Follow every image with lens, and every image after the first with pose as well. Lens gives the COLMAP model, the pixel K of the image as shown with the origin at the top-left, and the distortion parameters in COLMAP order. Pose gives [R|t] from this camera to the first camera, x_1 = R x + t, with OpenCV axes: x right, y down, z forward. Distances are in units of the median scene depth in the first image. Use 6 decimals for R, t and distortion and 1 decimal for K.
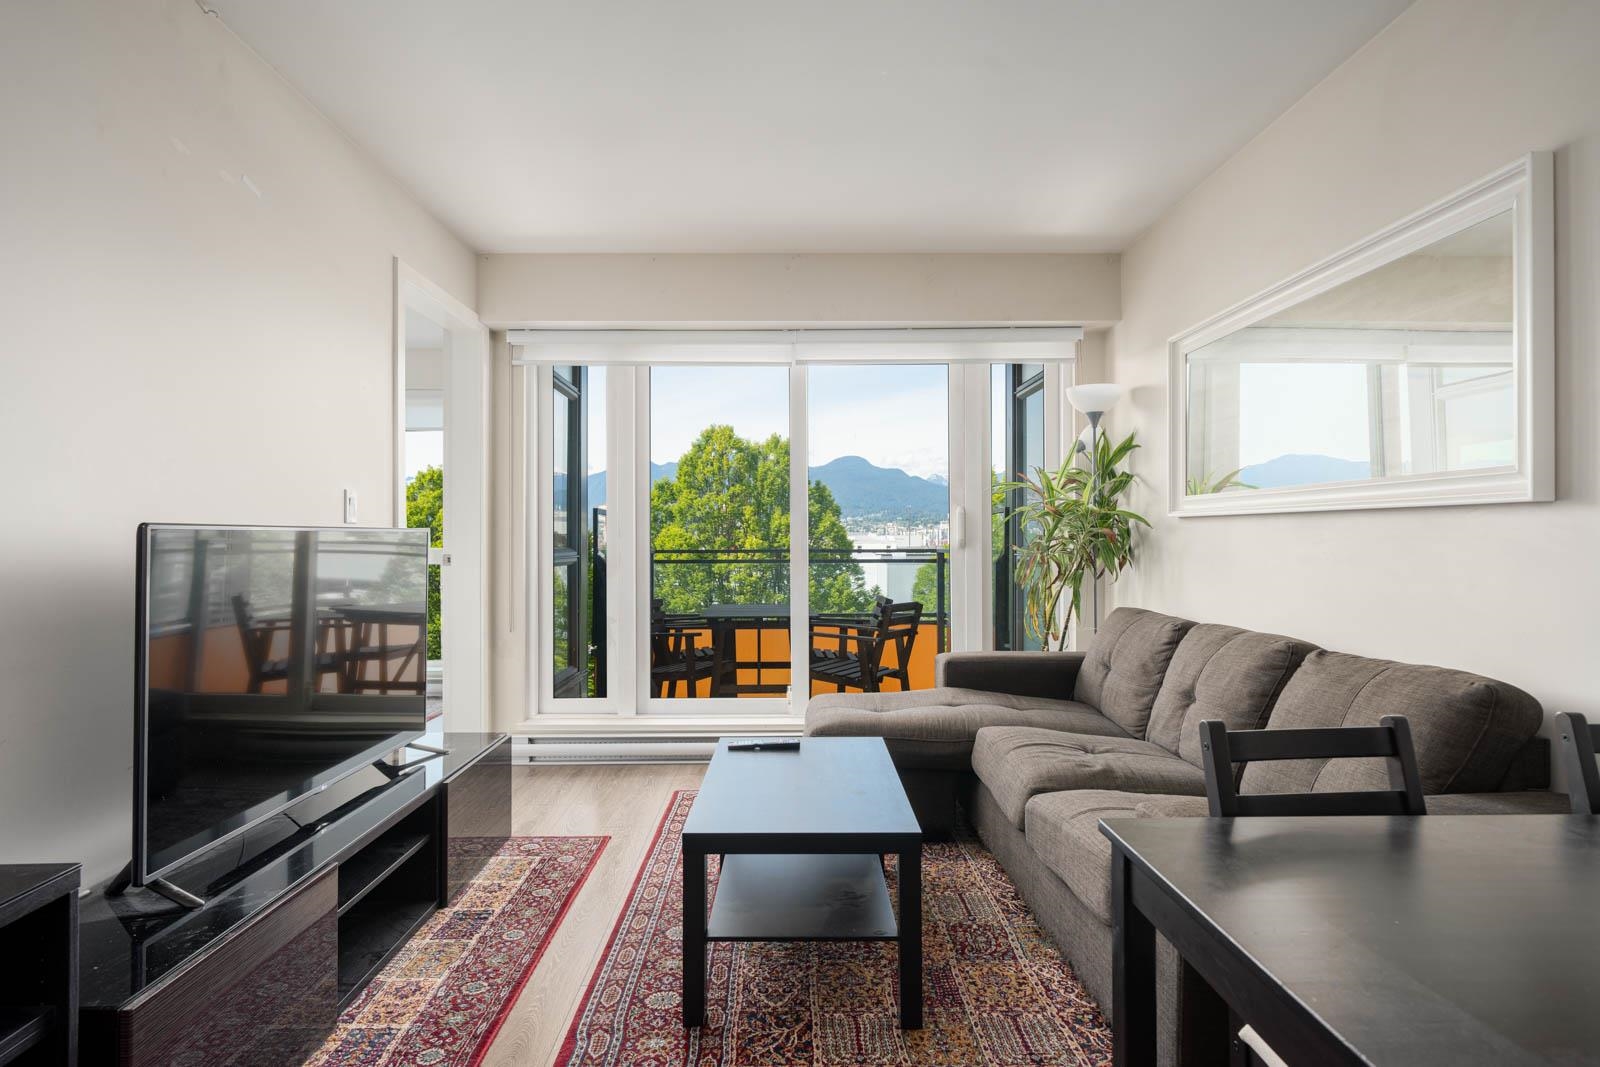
lens RADIAL K [[811.3, 0, 792.3], [0, 811.3, 533.1], [0, 0, 1]] dist [-0.000612, 0.001160]
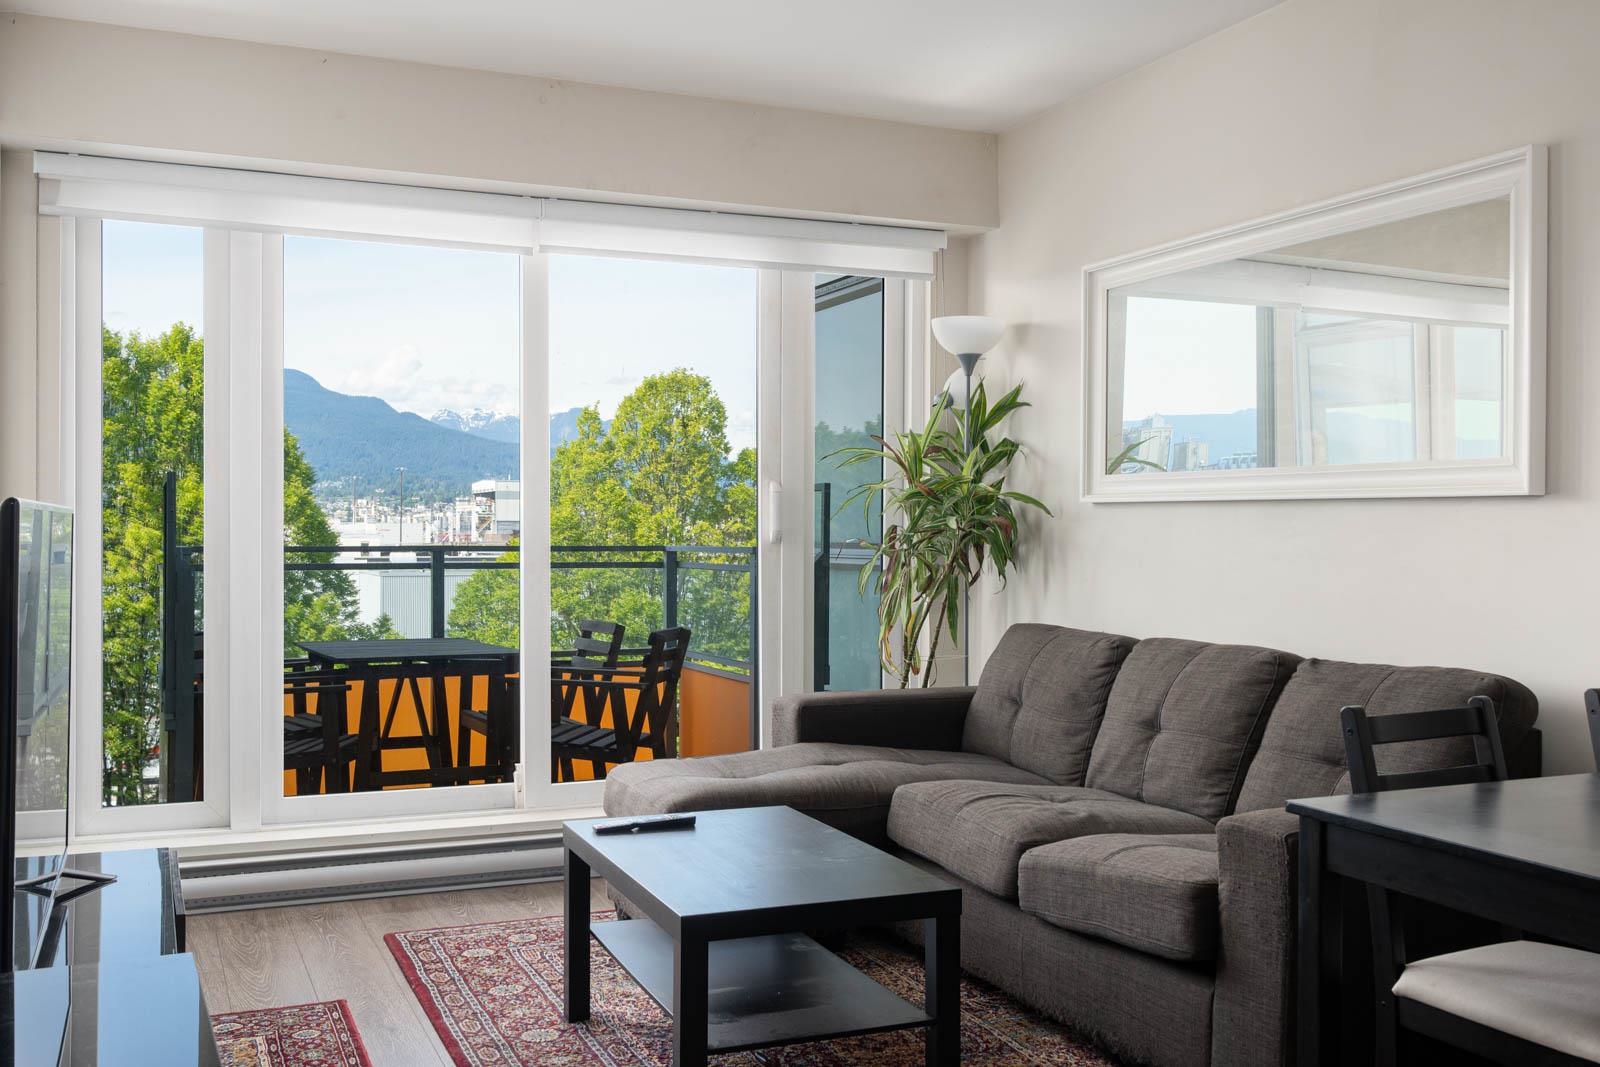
lens RADIAL K [[1457.7, 0, 797.7], [0, 1457.7, 533.9], [0, 0, 1]] dist [0.006199, 0.000000]
pose [[0.925081, 0.003743, 0.379752, -0.313998], [-0.007642, 0.999932, 0.008761, -0.000170], [-0.379693, -0.011007, 0.925047, -0.167027]]
